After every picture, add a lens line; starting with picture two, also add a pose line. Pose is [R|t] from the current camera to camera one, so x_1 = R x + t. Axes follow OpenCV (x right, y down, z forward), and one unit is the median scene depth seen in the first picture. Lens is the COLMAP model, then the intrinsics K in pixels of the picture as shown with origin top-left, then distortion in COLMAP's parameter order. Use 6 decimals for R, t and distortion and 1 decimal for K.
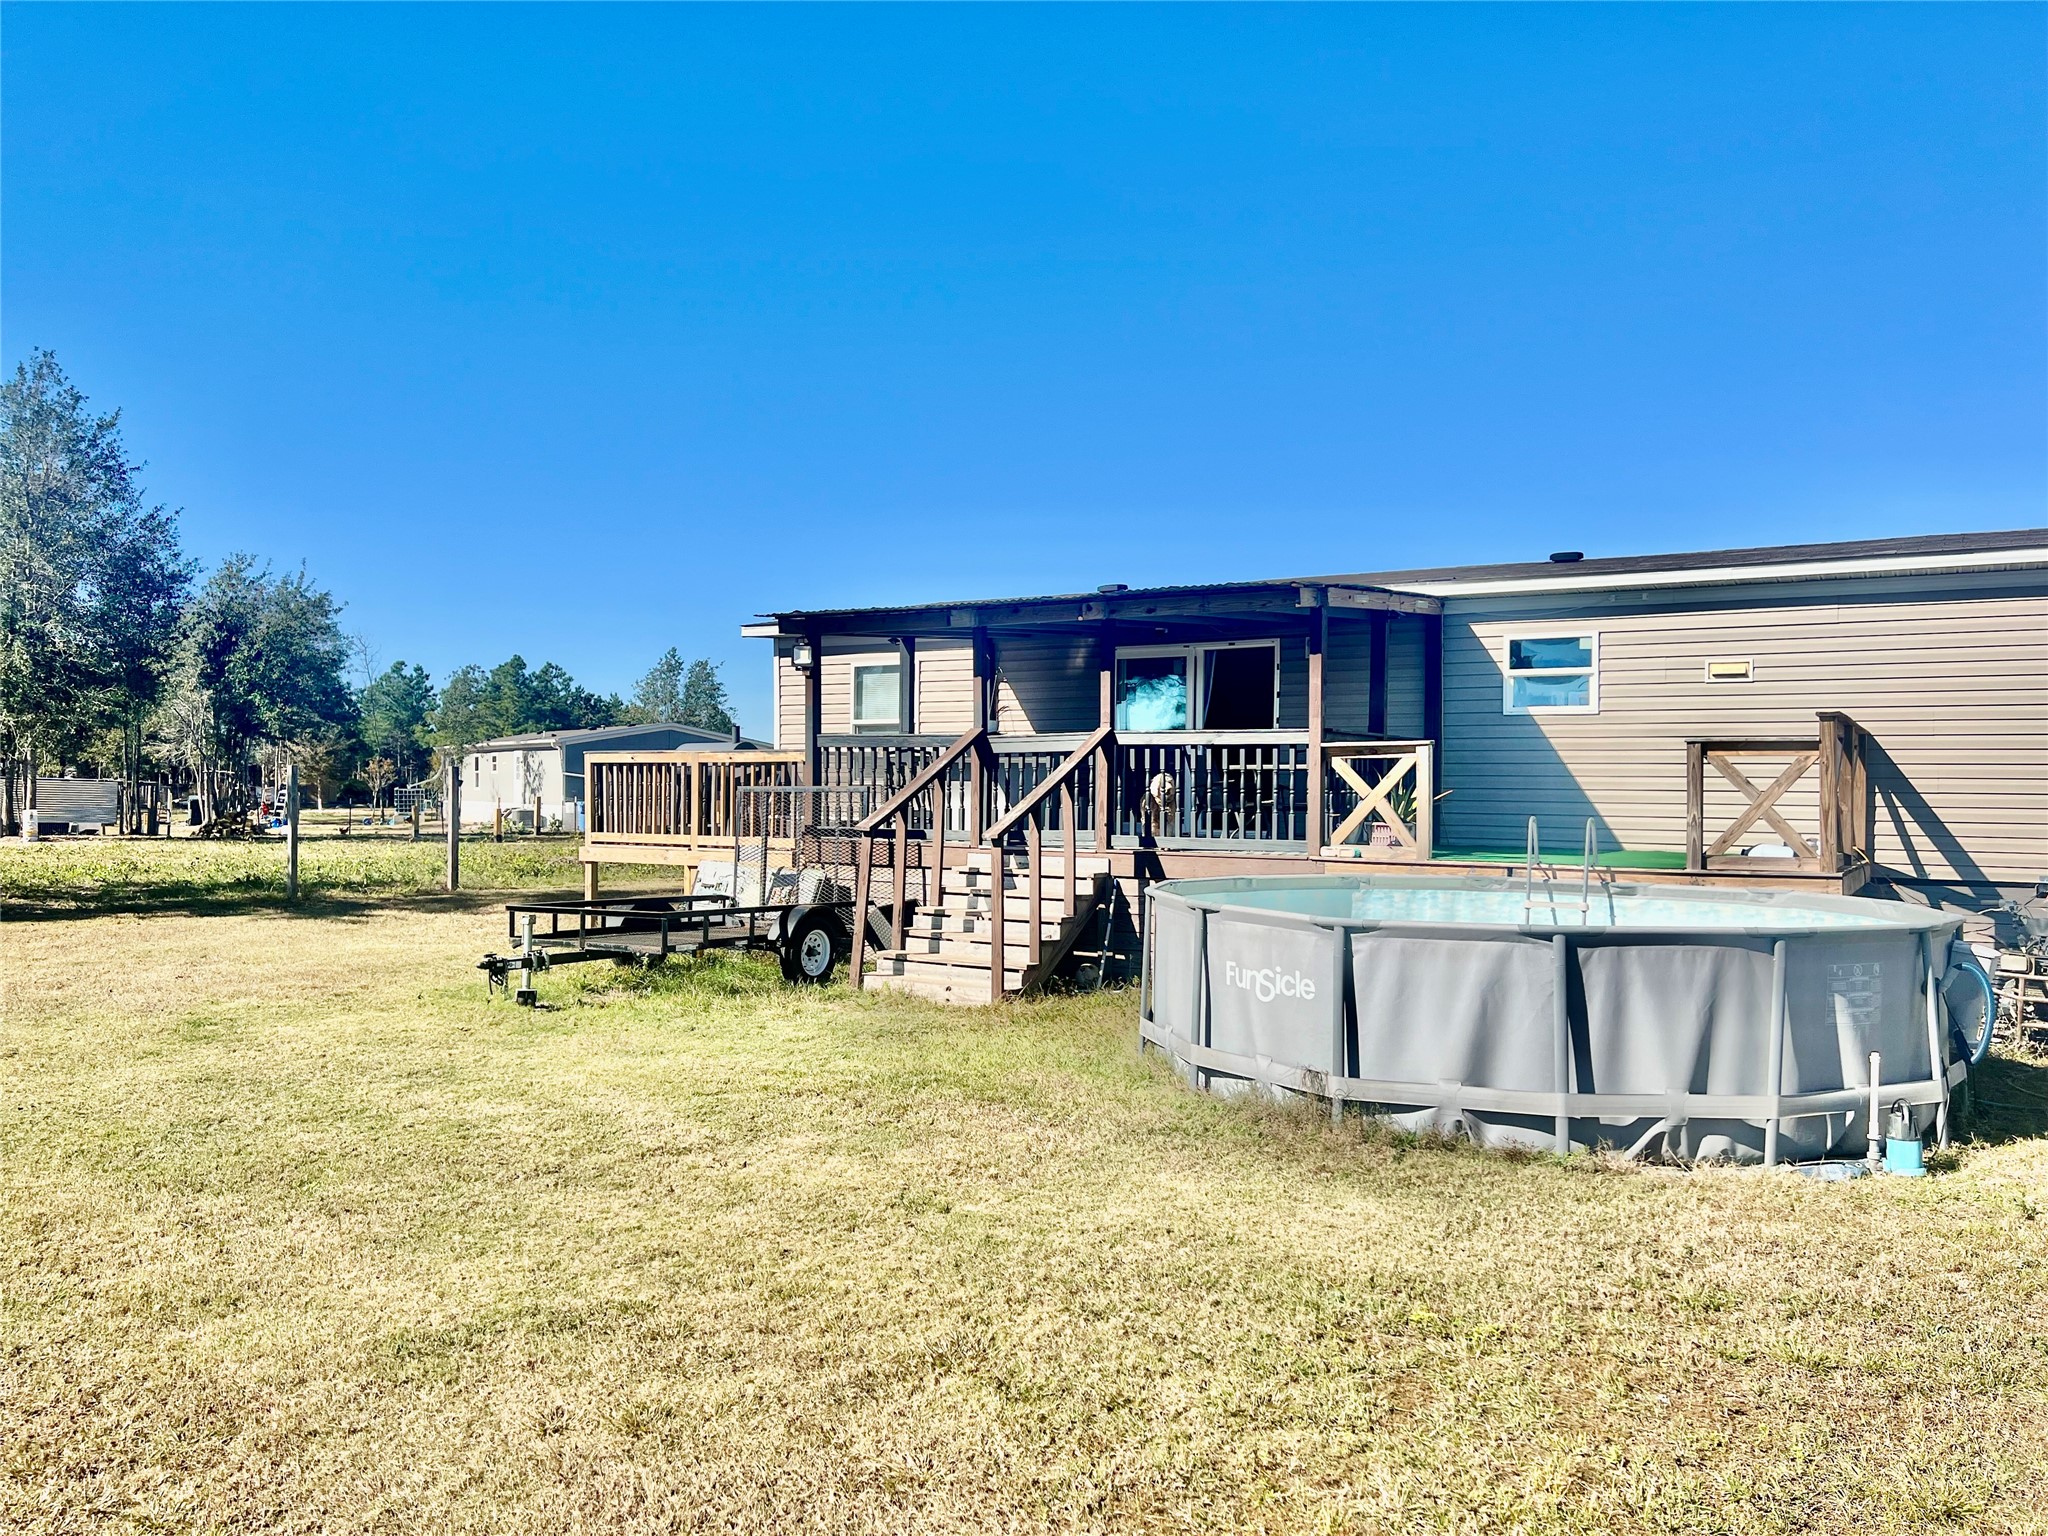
lens RADIAL K [[1571.9, 0, 1017.9], [0, 1571.9, 773.1], [0, 0, 1]] dist [0.044418, -0.052878]
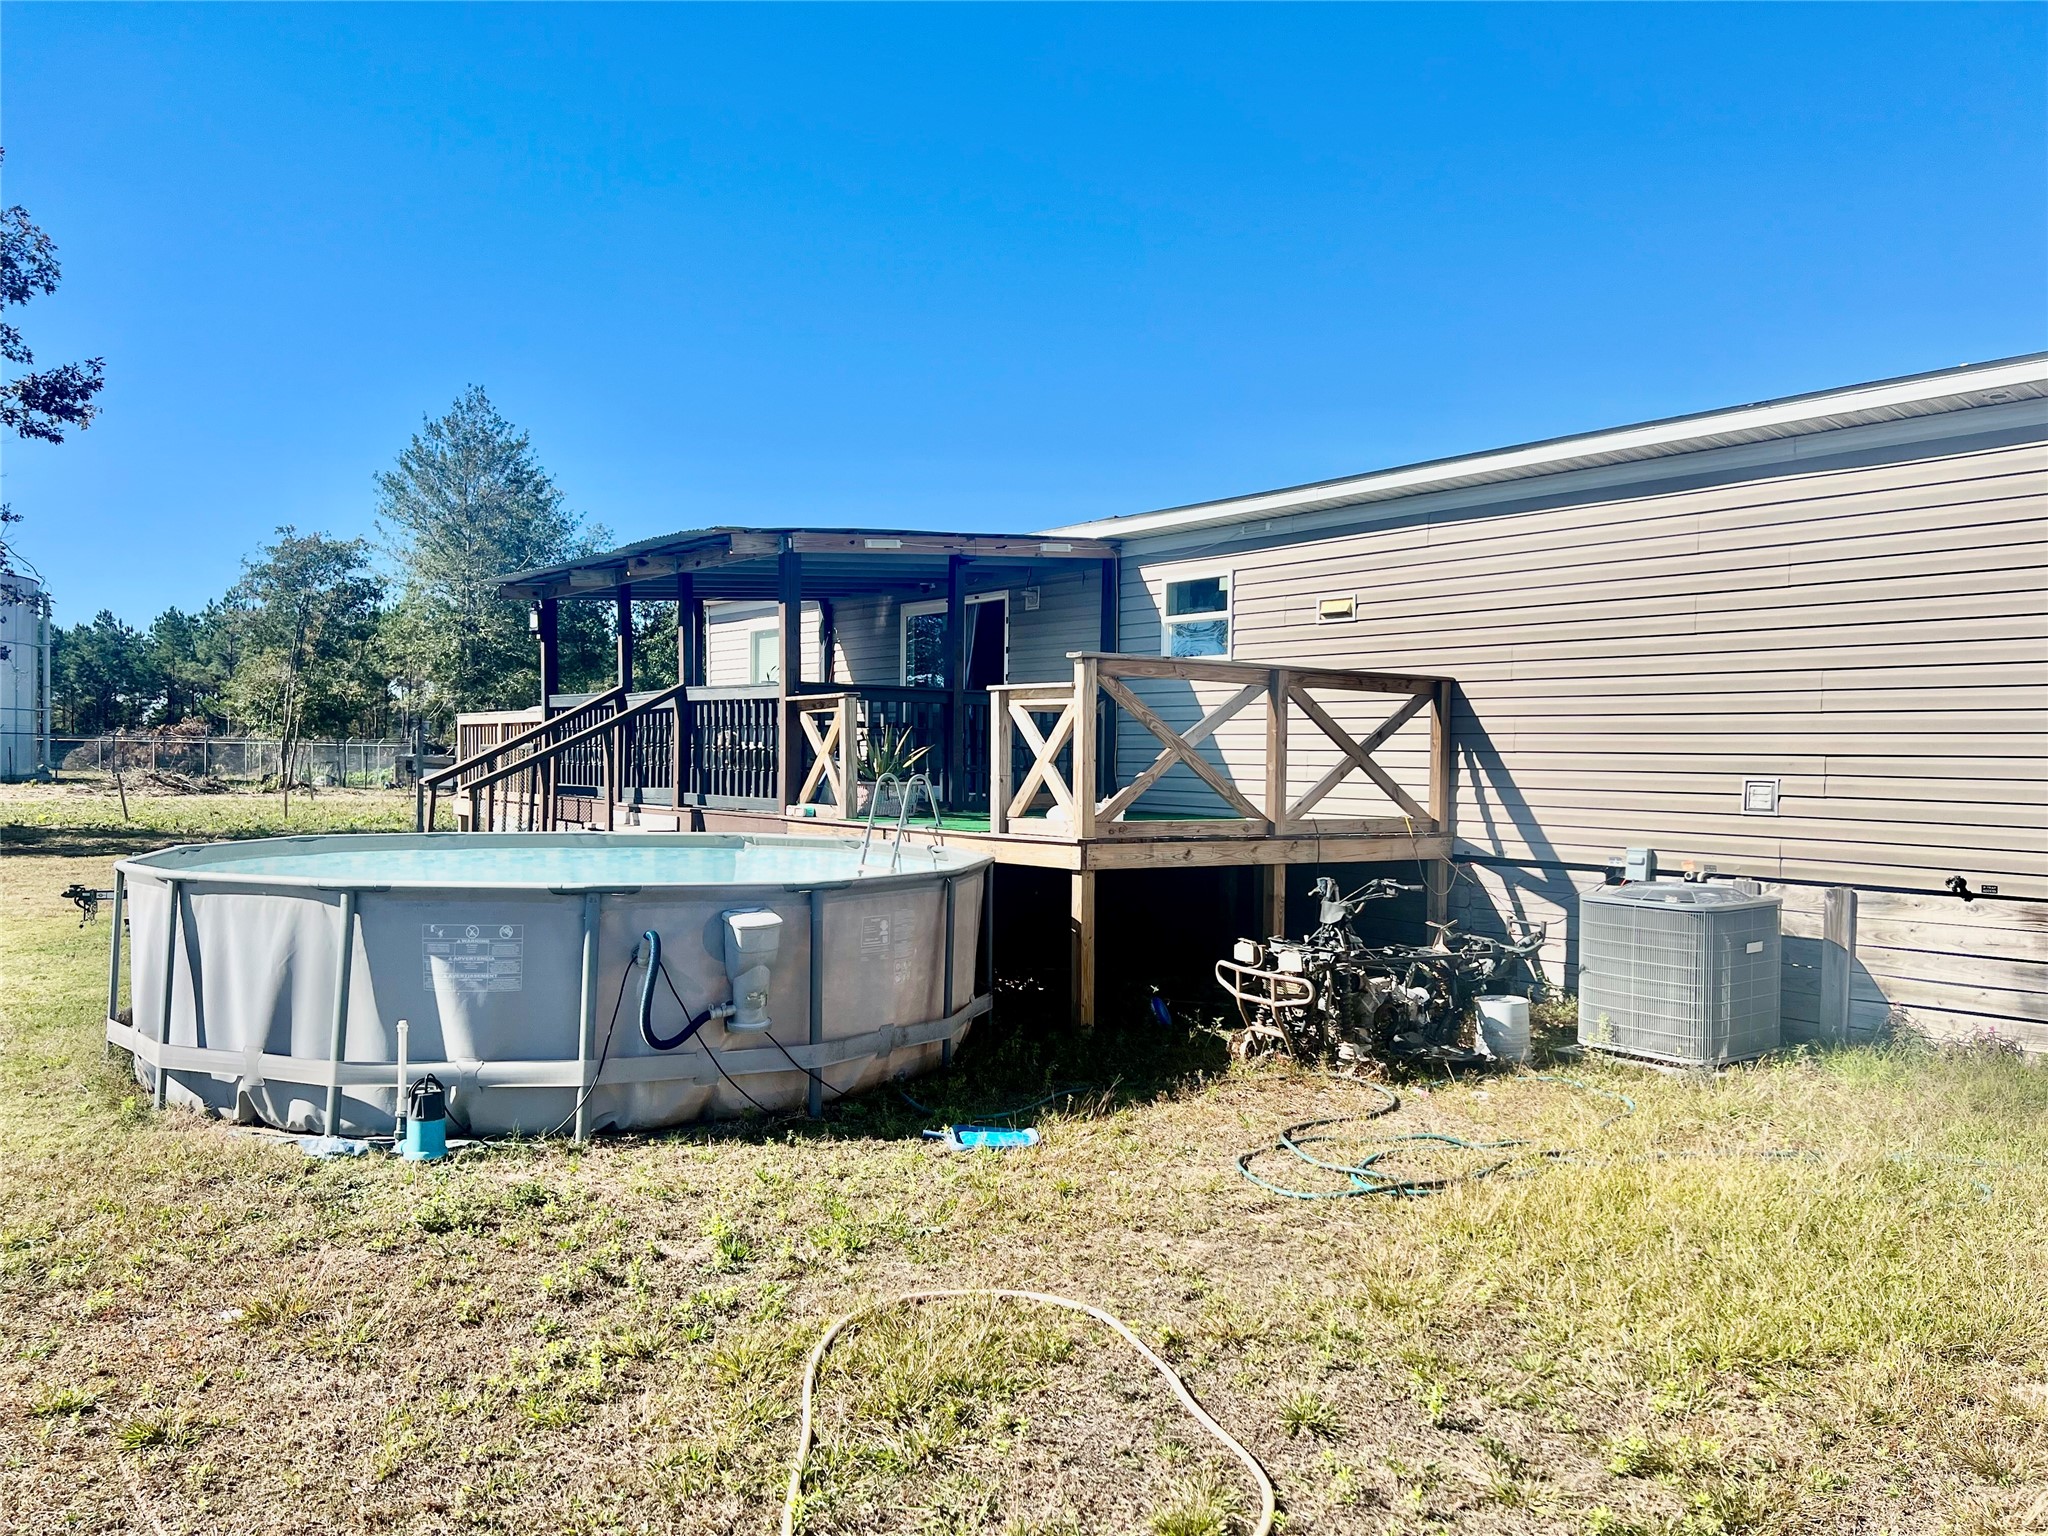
lens RADIAL K [[1571.9, 0, 1043.2], [0, 1571.9, 758.3], [0, 0, 1]] dist [0.044418, -0.052878]
pose [[0.932211, 0.005242, -0.361878, 0.636375], [-0.003046, 0.999973, 0.006638, 0.010795], [0.361903, -0.005086, 0.932202, 0.157095]]
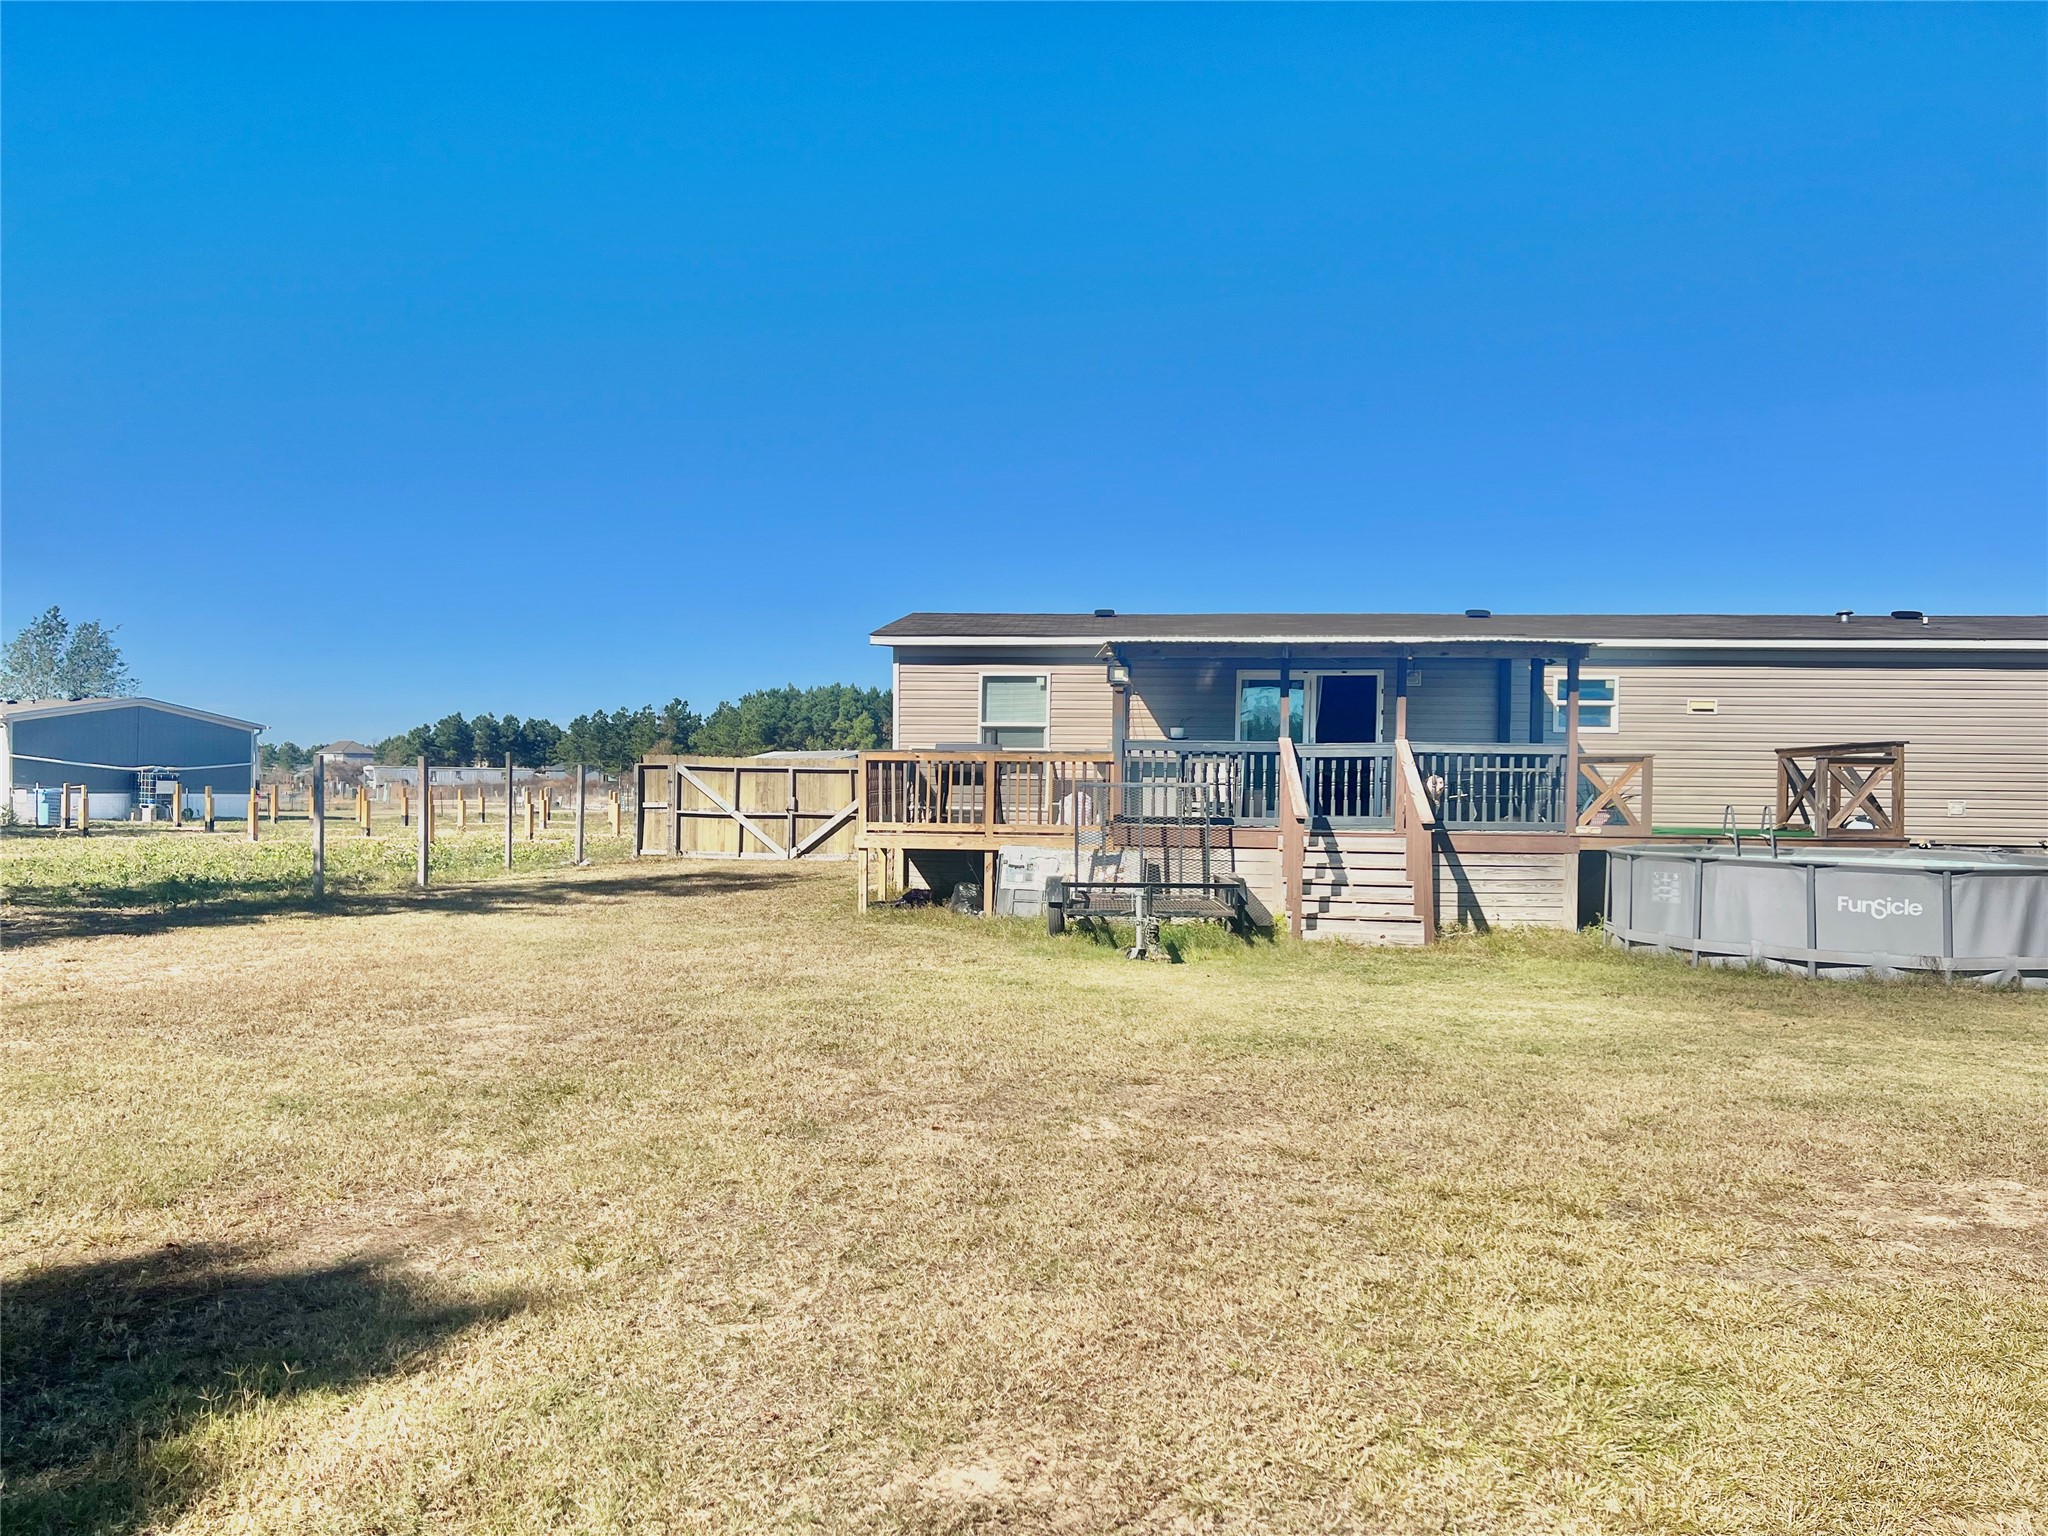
lens RADIAL K [[1571.9, 0, 1020.2], [0, 1571.9, 767.6], [0, 0, 1]] dist [0.044418, -0.052878]
pose [[0.887421, 0.002477, 0.460953, -0.867231], [-0.007140, 0.999939, 0.008373, -0.014526], [-0.460905, -0.010721, 0.887385, -0.047523]]
